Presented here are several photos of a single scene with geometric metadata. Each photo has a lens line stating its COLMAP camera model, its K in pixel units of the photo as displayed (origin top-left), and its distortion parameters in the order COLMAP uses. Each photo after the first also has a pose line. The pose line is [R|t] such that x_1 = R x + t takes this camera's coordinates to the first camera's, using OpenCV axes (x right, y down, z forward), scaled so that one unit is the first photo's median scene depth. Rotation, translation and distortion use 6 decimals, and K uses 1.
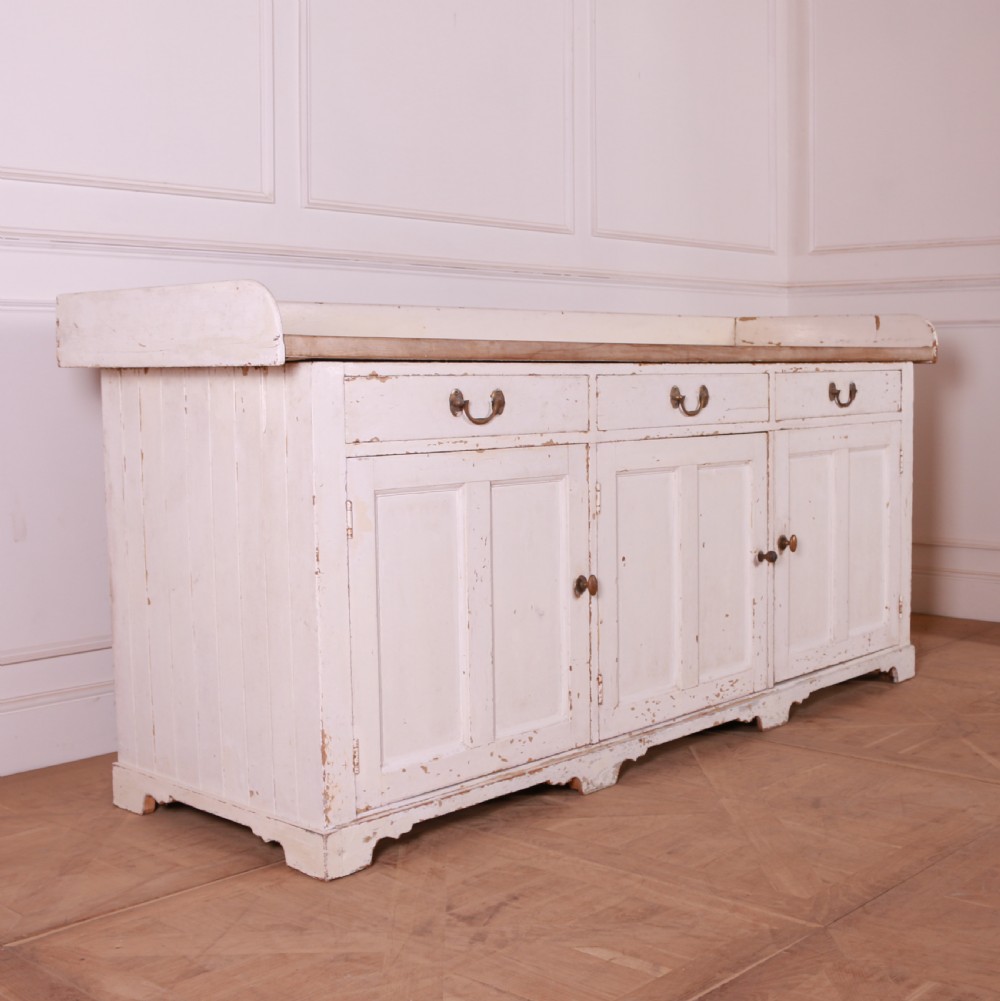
lens RADIAL K [[1441.9, 0, 567.7], [0, 1441.9, 535.1], [0, 0, 1]] dist [-0.146063, 0.096218]
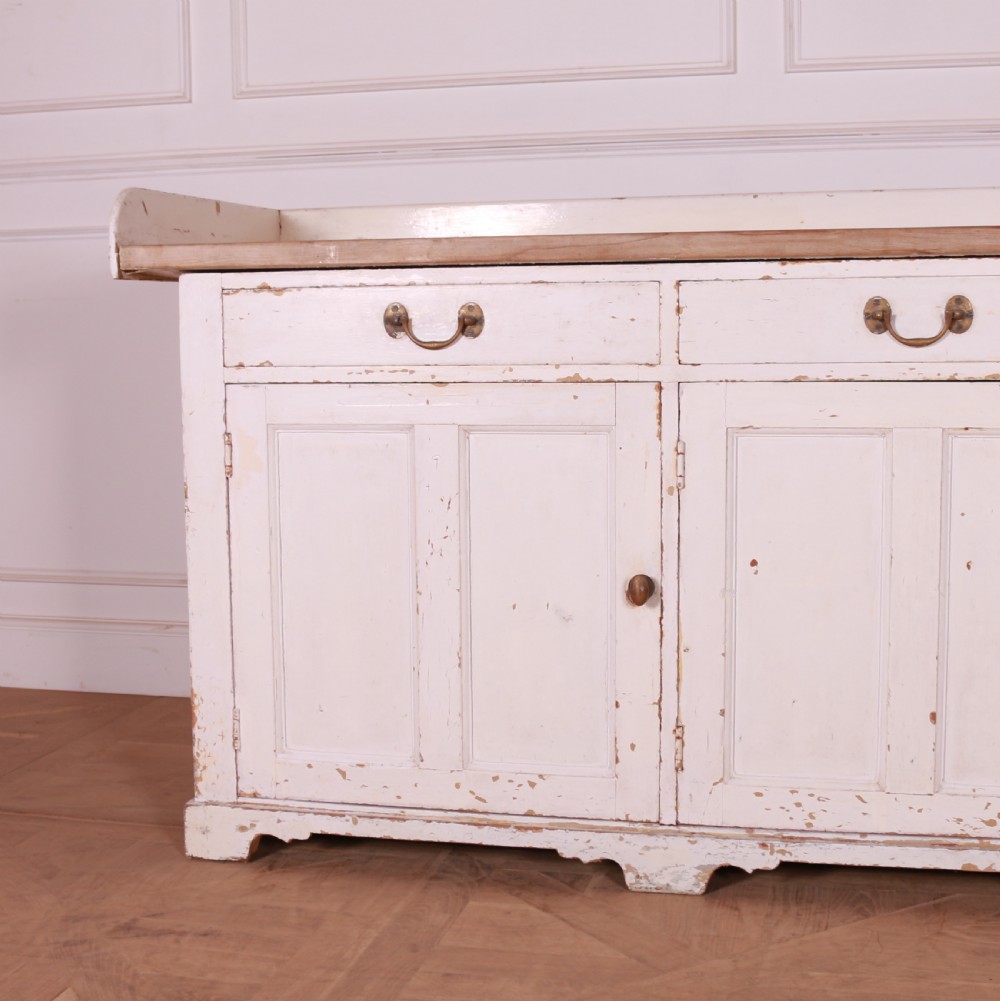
lens RADIAL K [[1645.8, 0, 460.2], [0, 1645.8, 518.5], [0, 0, 1]] dist [-0.150691, 0.066154]
pose [[0.444407, 0.101779, -0.890024, 0.679024], [-0.087928, 0.993683, 0.069729, -0.046378], [0.891499, 0.047270, 0.450549, 0.583164]]
